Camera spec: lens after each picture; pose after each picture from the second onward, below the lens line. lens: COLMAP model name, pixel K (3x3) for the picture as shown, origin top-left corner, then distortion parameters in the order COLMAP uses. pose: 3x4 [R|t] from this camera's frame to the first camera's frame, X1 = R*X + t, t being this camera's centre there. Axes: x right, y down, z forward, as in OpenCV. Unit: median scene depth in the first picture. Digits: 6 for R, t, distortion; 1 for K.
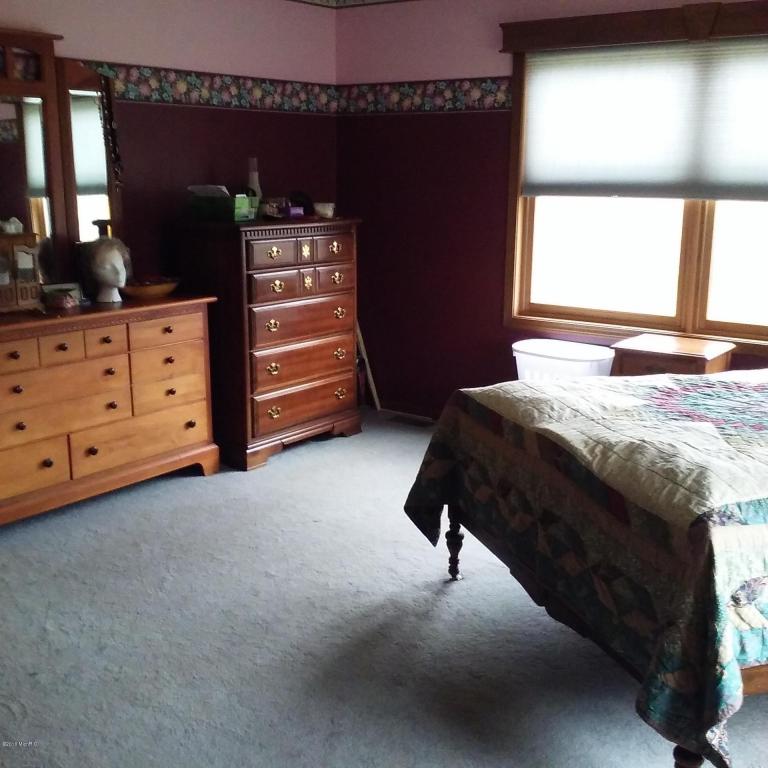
lens RADIAL K [[992.8, 0, 396.0], [0, 992.8, 383.0], [0, 0, 1]] dist [0.085679, -0.265220]
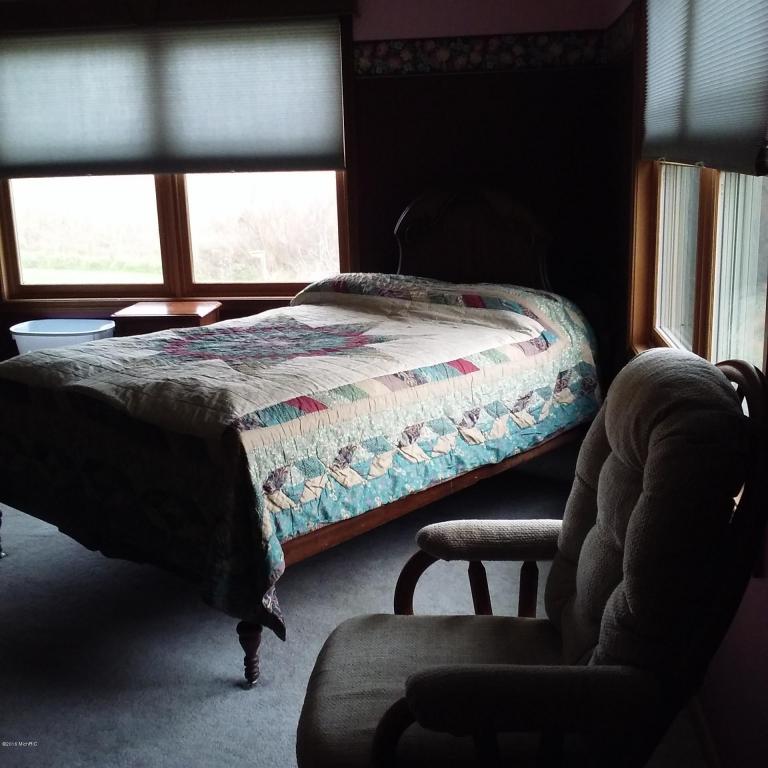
lens RADIAL K [[992.8, 0, 396.0], [0, 992.8, 383.0], [0, 0, 1]] dist [0.085679, -0.265220]
pose [[0.862929, -0.152131, 0.481881, -0.080180], [0.146897, 0.987945, 0.048840, 0.048060], [-0.483502, 0.028641, 0.874875, -0.126326]]
